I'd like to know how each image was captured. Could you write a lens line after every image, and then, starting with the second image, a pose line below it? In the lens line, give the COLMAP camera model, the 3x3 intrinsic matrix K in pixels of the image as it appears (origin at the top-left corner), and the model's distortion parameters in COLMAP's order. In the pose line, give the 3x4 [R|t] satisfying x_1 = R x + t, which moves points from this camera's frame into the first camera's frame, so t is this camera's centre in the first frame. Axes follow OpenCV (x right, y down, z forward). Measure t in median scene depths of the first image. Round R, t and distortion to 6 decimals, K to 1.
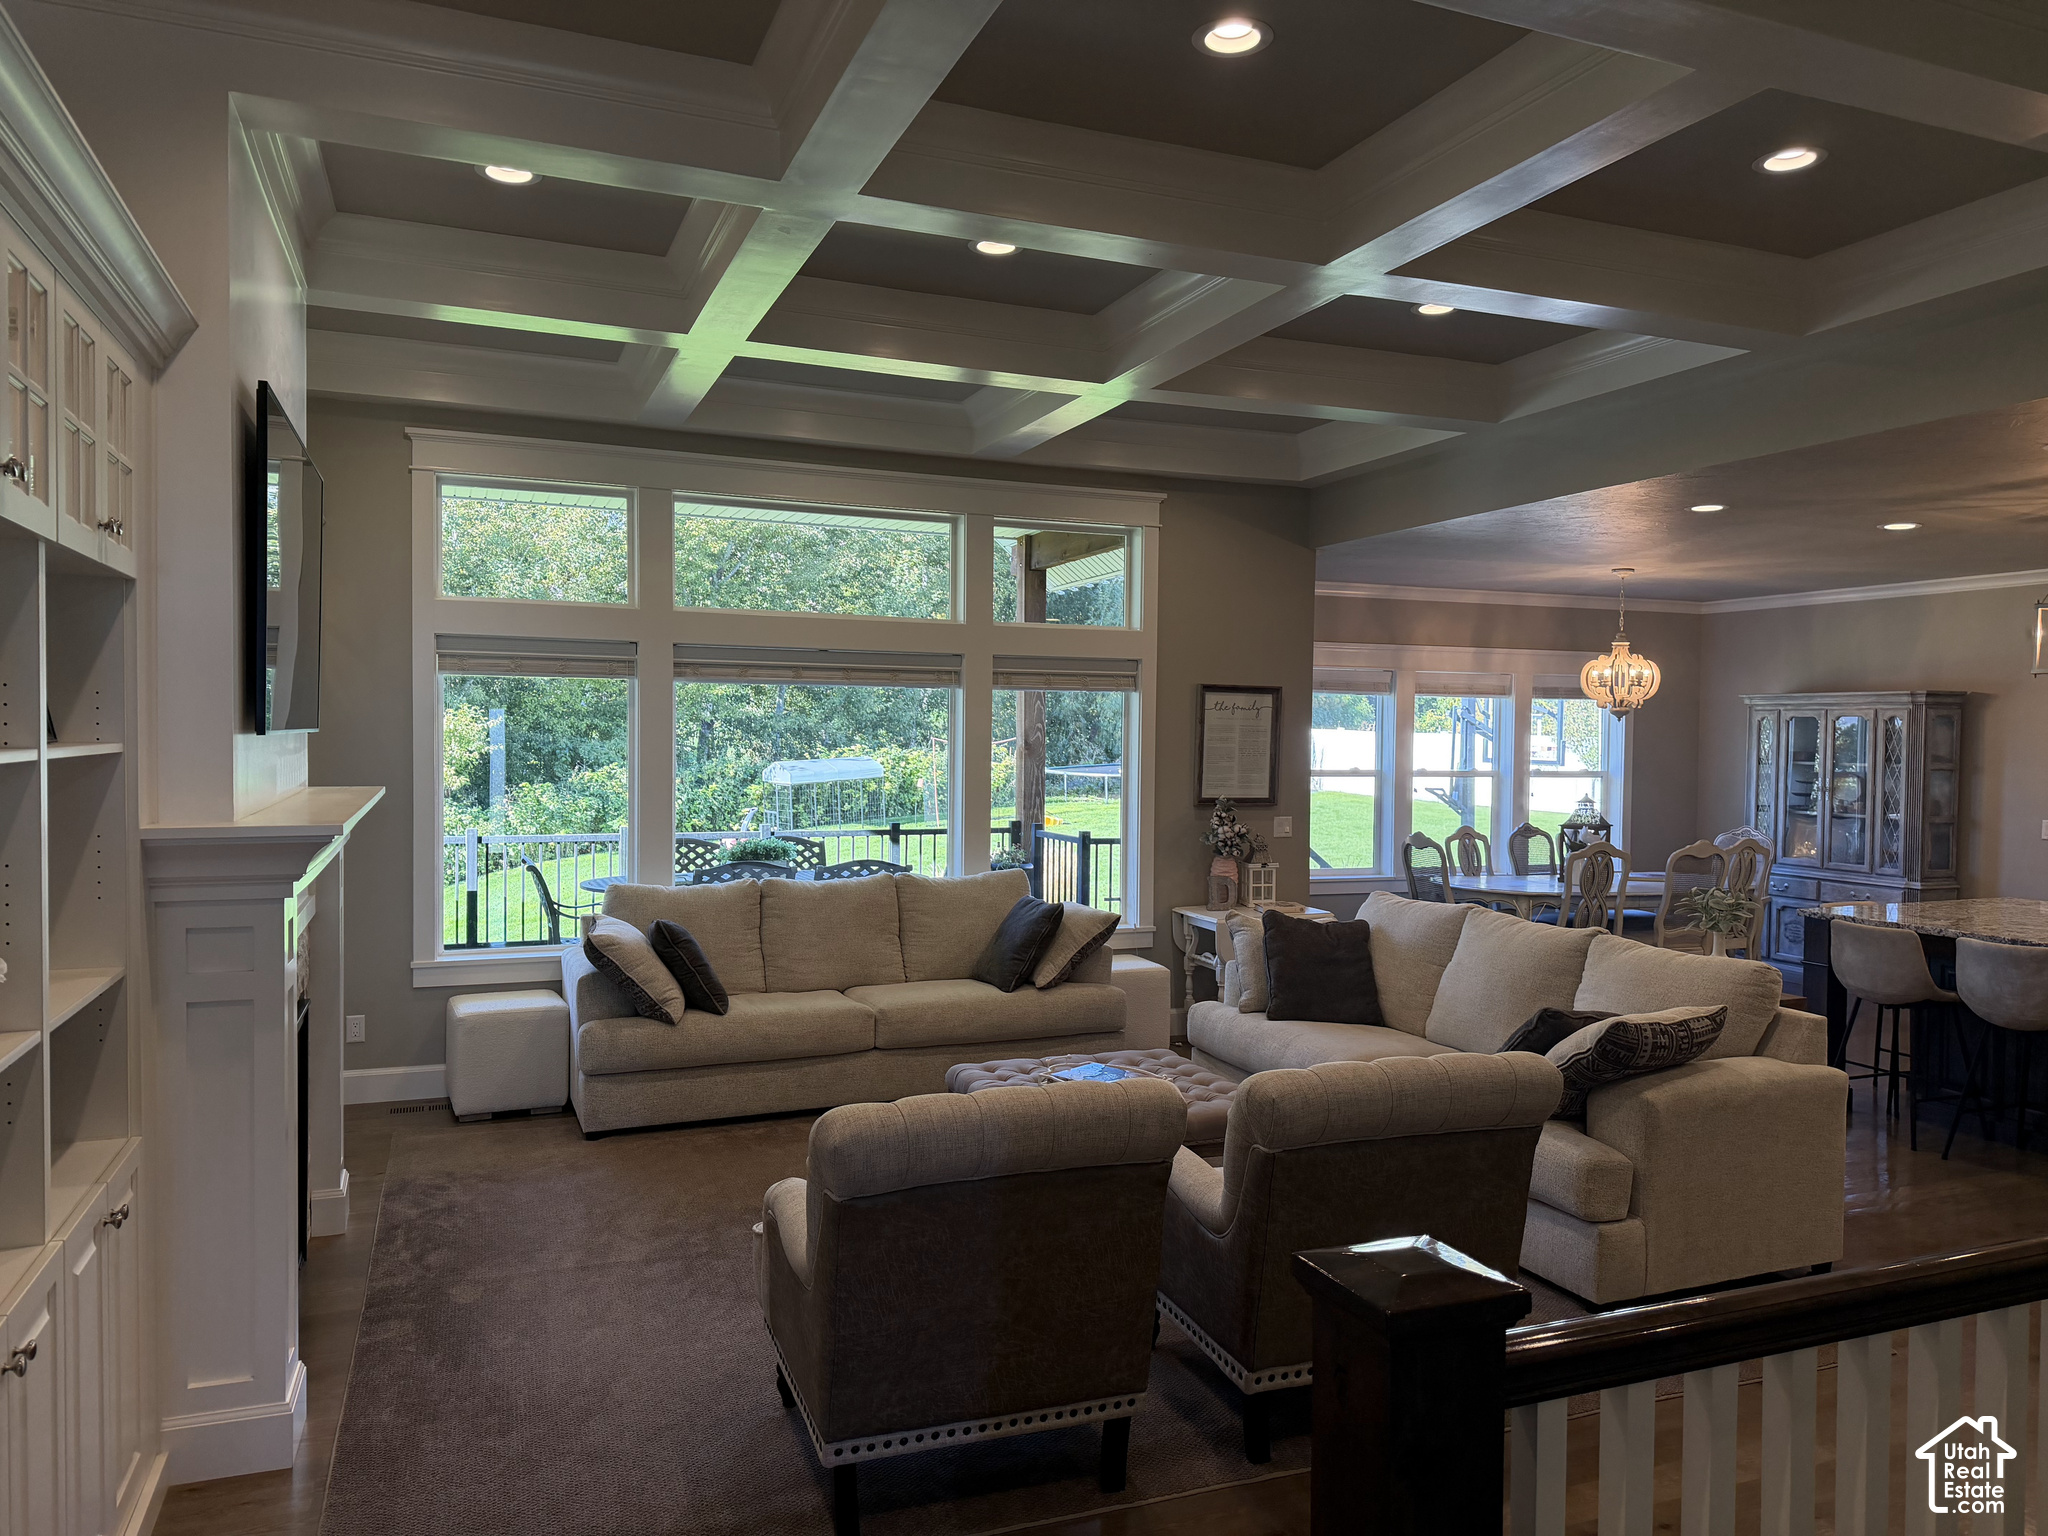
lens RADIAL K [[1441.7, 0, 1027.6], [0, 1441.7, 770.3], [0, 0, 1]] dist [0.019718, -0.031414]
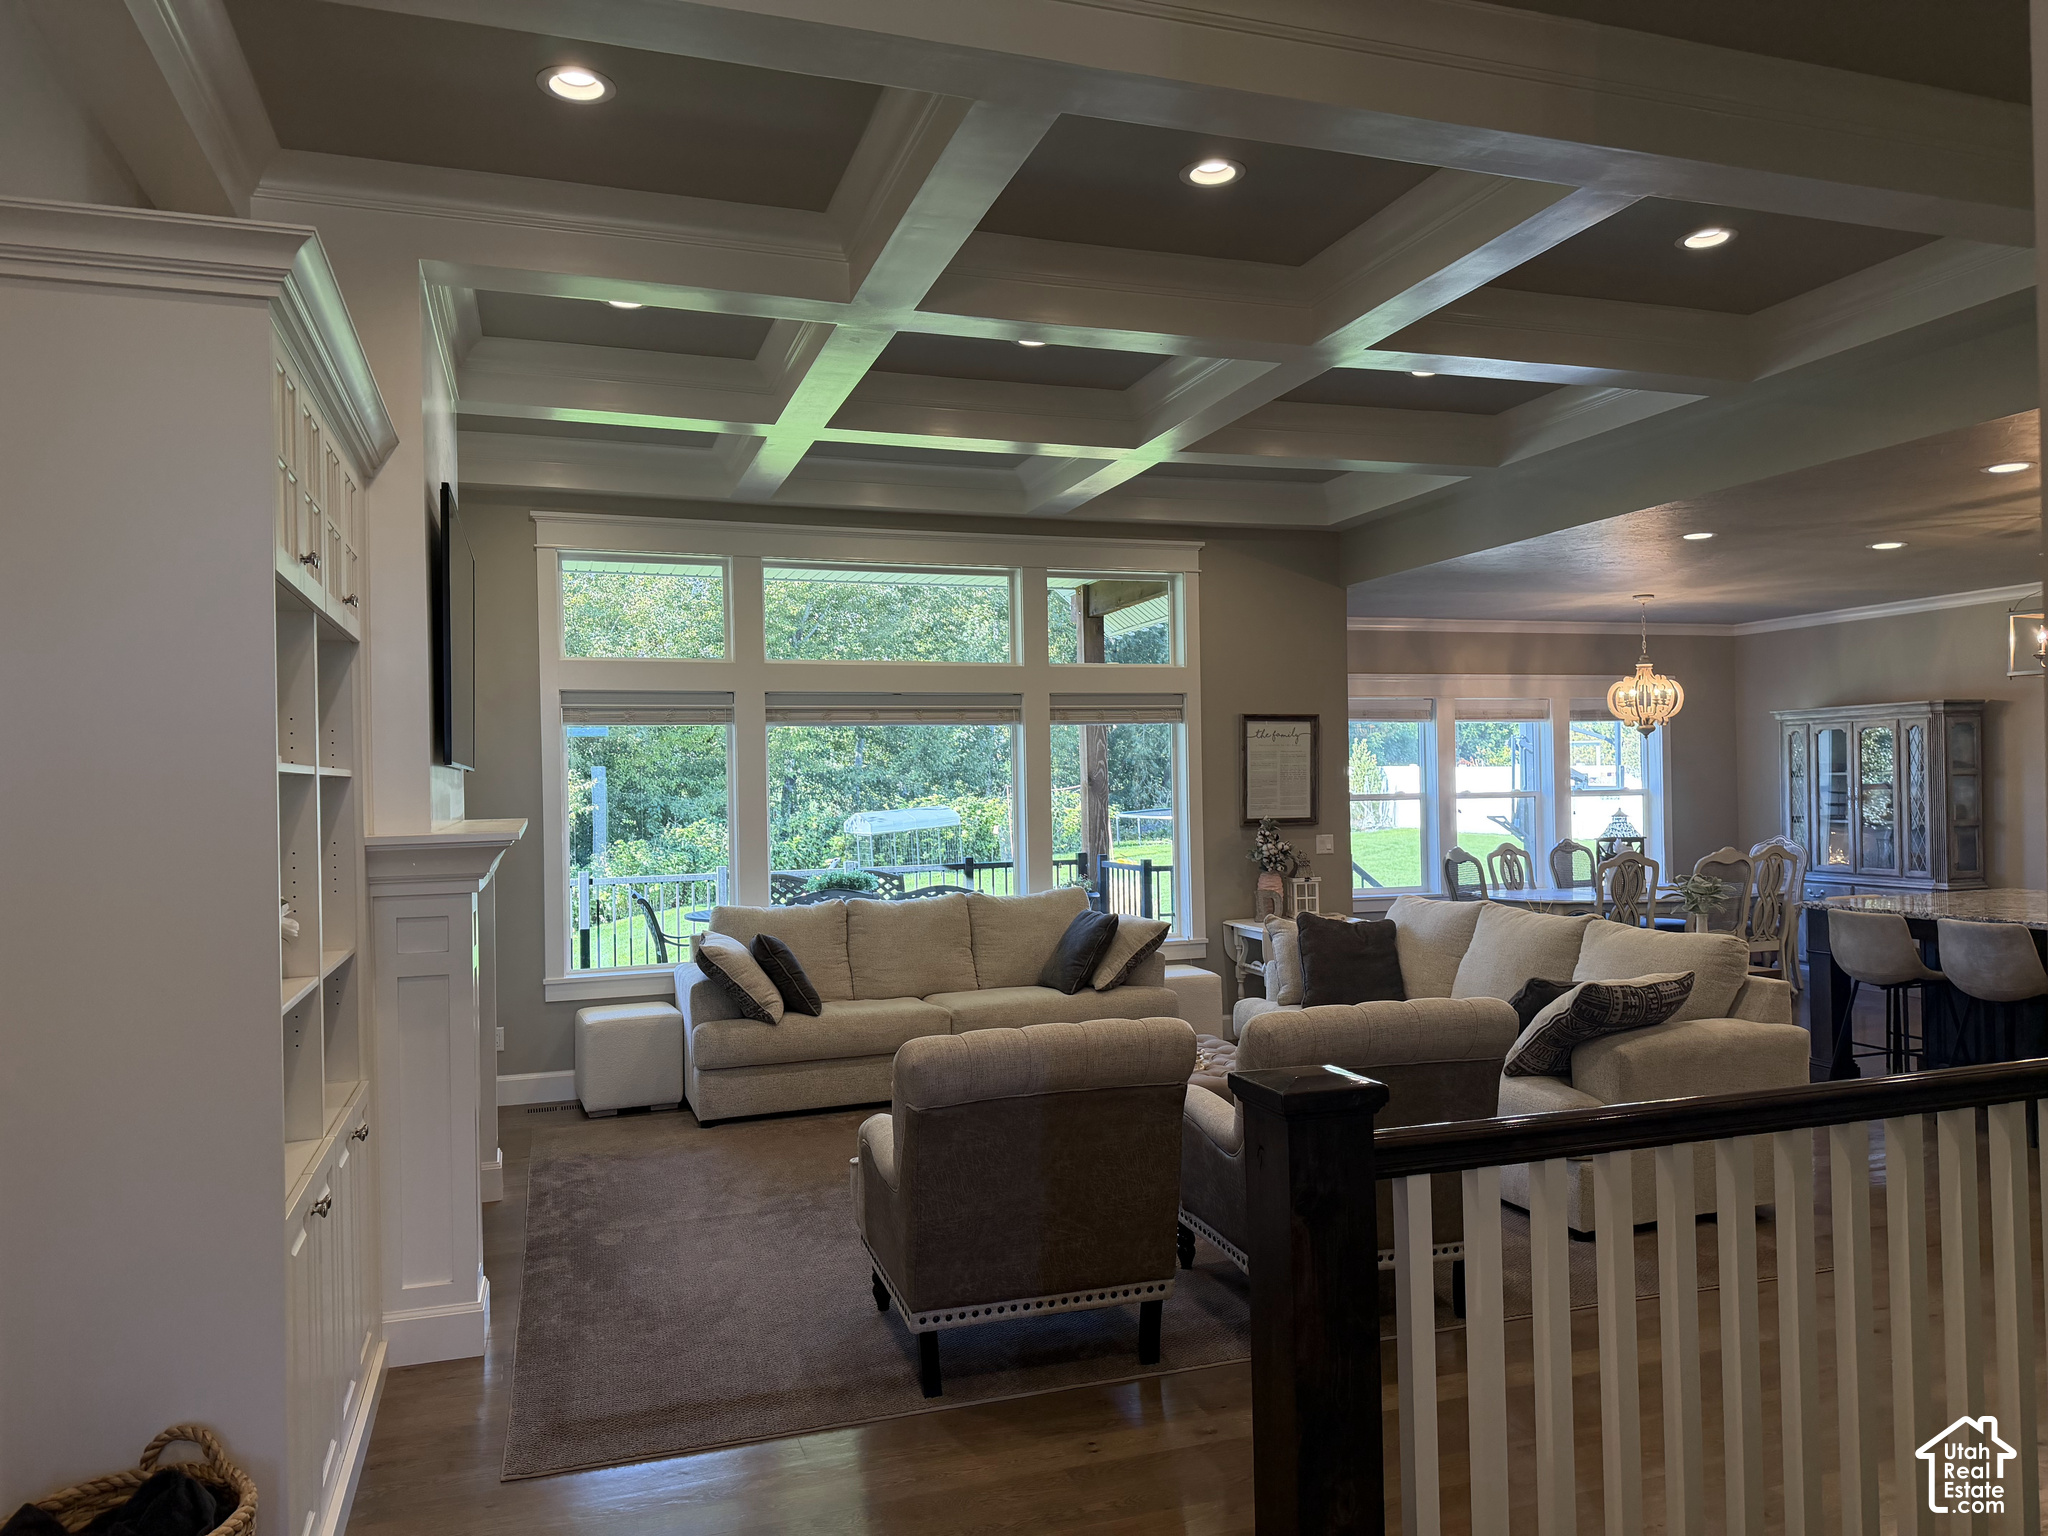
lens RADIAL K [[1441.7, 0, 1022.4], [0, 1441.7, 771.4], [0, 0, 1]] dist [0.019718, -0.031414]
pose [[0.997891, -0.030431, -0.057331, 0.019884], [0.028368, 0.998932, -0.036462, 0.023690], [0.058379, 0.034758, 0.997689, -0.124099]]
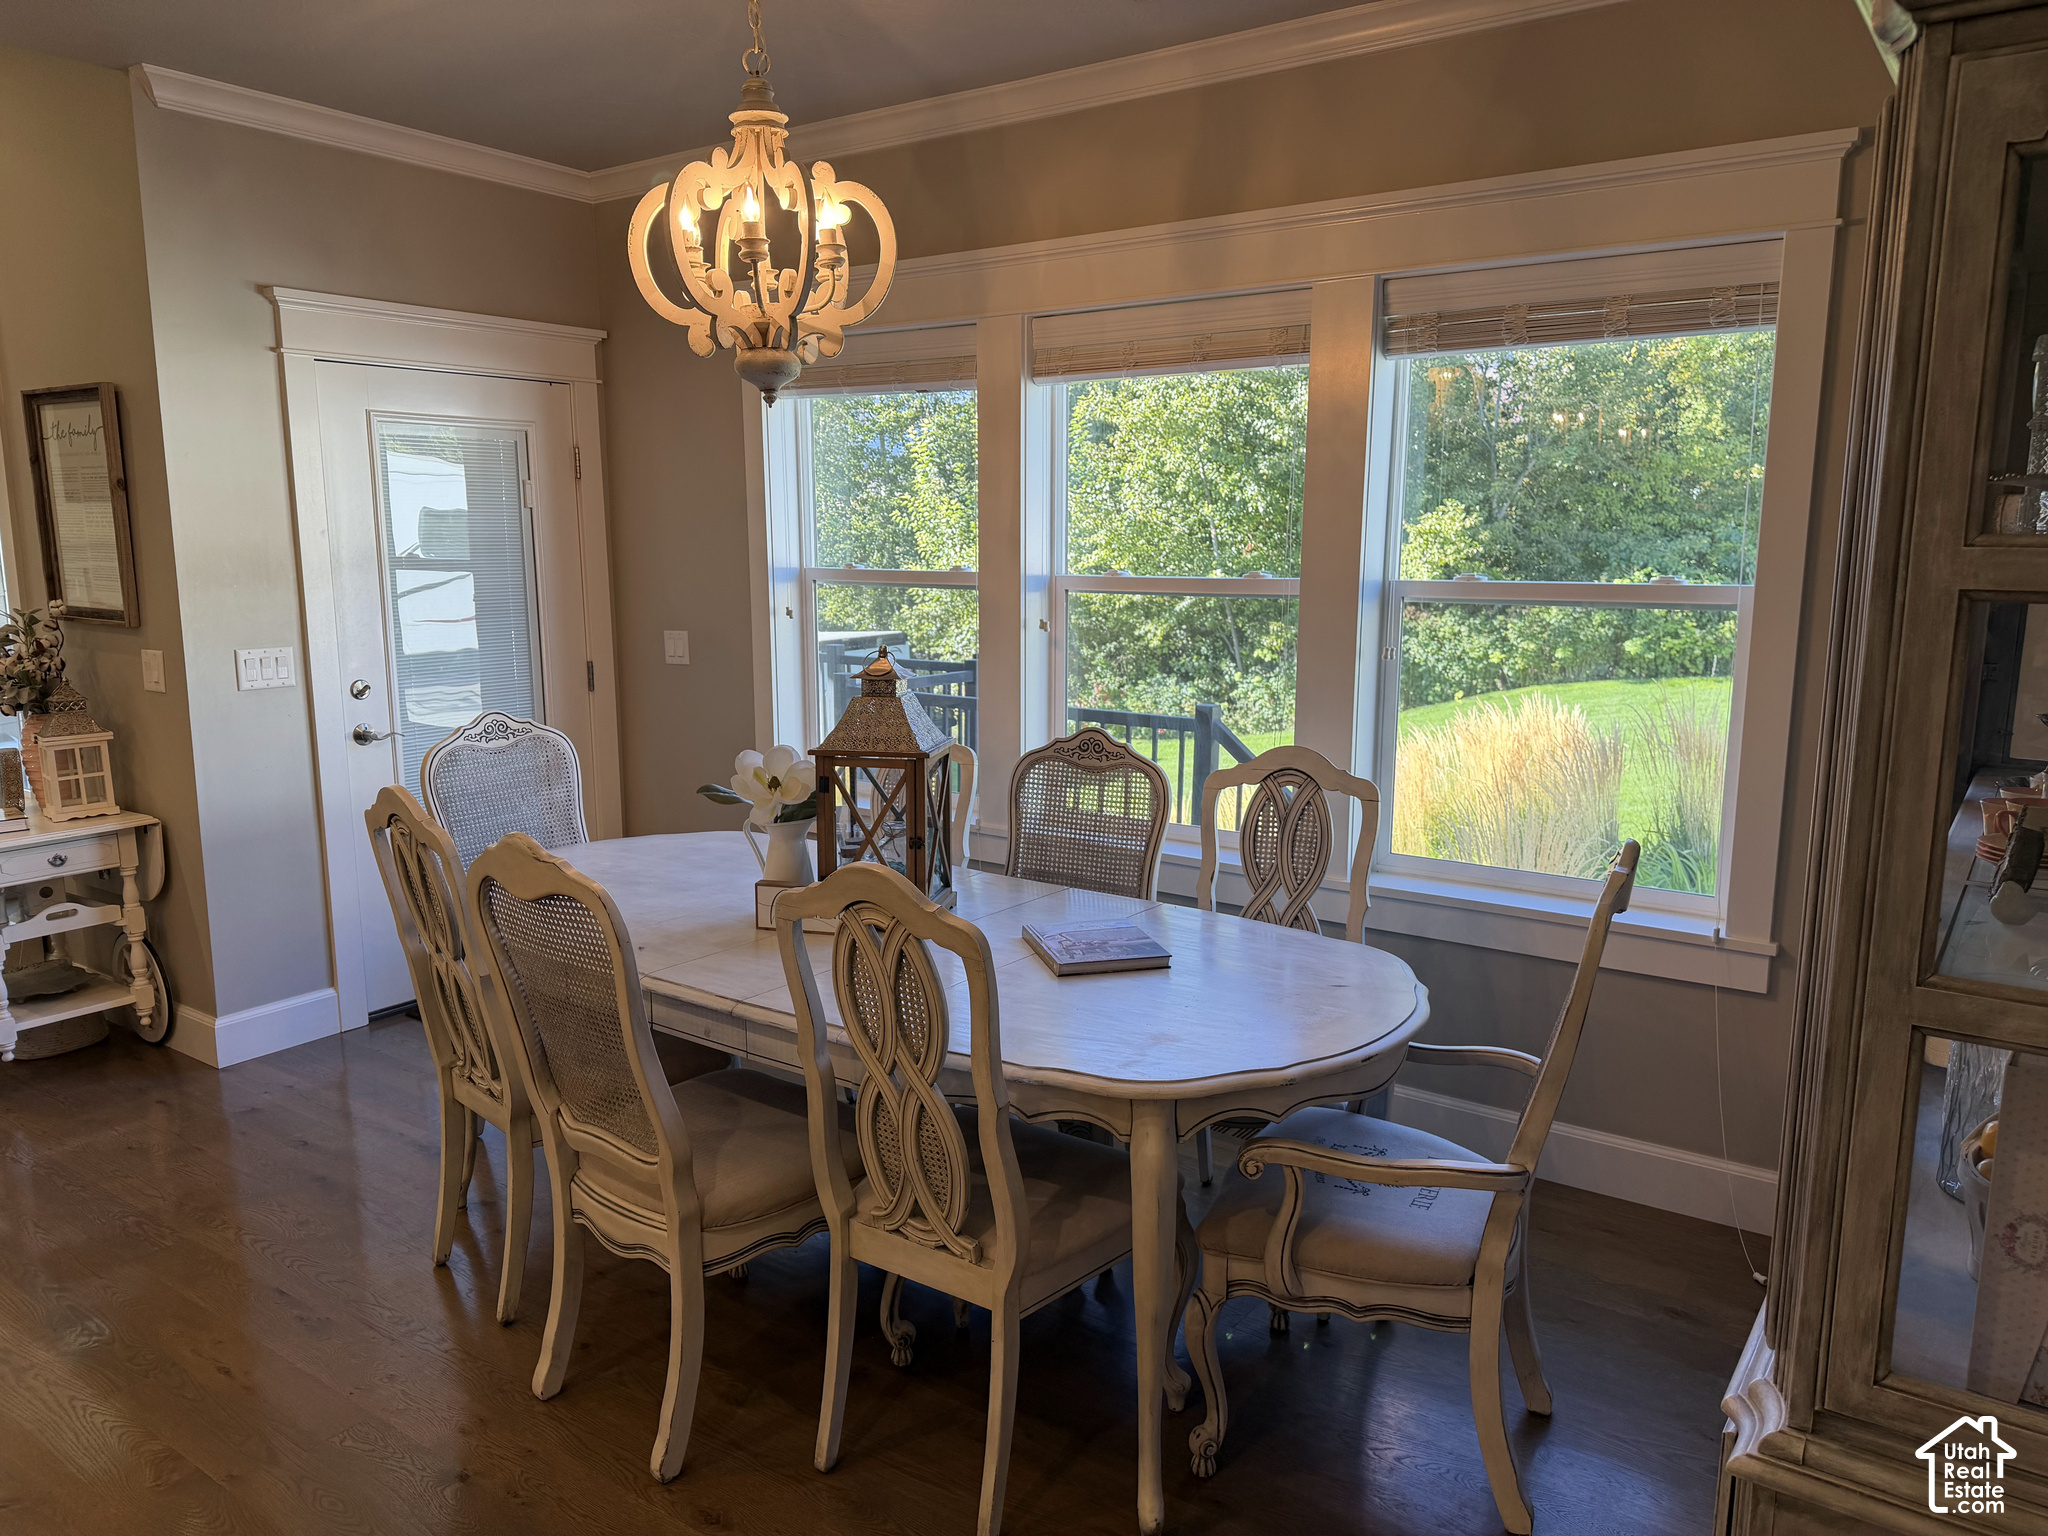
lens RADIAL K [[1441.7, 0, 1021.7], [0, 1441.7, 779.2], [0, 0, 1]] dist [0.019718, -0.031414]
pose [[0.521302, 0.136970, -0.842308, 1.025799], [-0.020468, 0.988758, 0.148118, -0.005676], [0.853127, -0.059974, 0.518245, 1.338321]]
